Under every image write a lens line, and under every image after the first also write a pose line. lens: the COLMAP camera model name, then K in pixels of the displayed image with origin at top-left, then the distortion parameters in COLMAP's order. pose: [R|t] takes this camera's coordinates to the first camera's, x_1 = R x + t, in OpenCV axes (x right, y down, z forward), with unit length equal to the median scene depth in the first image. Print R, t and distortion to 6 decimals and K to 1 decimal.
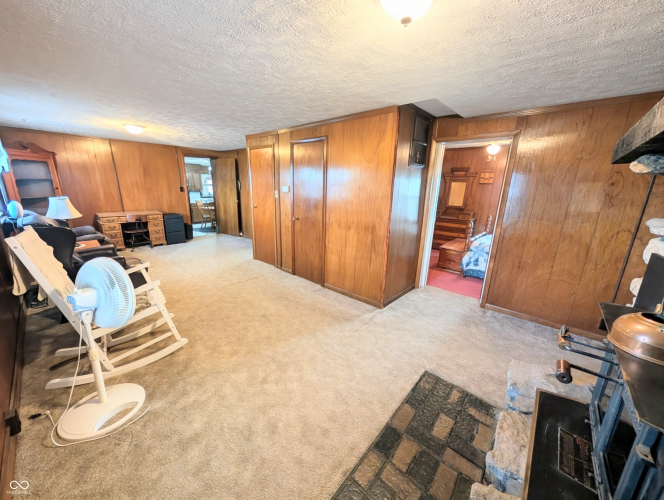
lens RADIAL K [[246.1, 0, 332.4], [0, 246.1, 251.7], [0, 0, 1]] dist [0.000708, 0.000297]
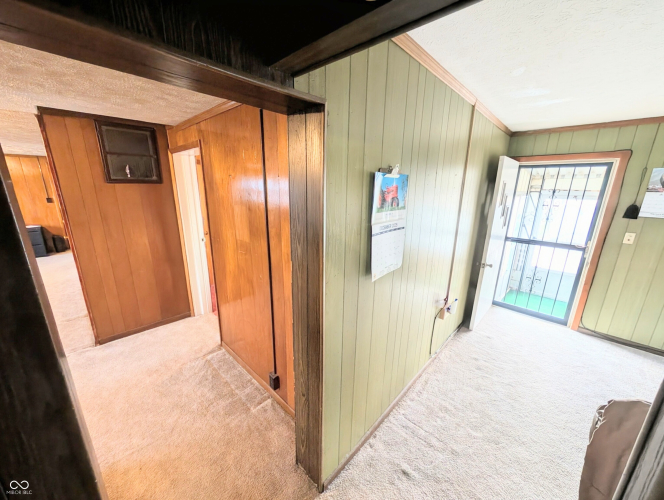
lens RADIAL K [[250.7, 0, 330.1], [0, 250.7, 250.8], [0, 0, 1]] dist [0.000291, 0.000100]
pose [[0.999067, -0.008820, -0.042284, 0.955343], [0.008714, 0.999958, -0.002704, -0.084996], [0.042306, 0.002333, 0.999102, 0.143799]]
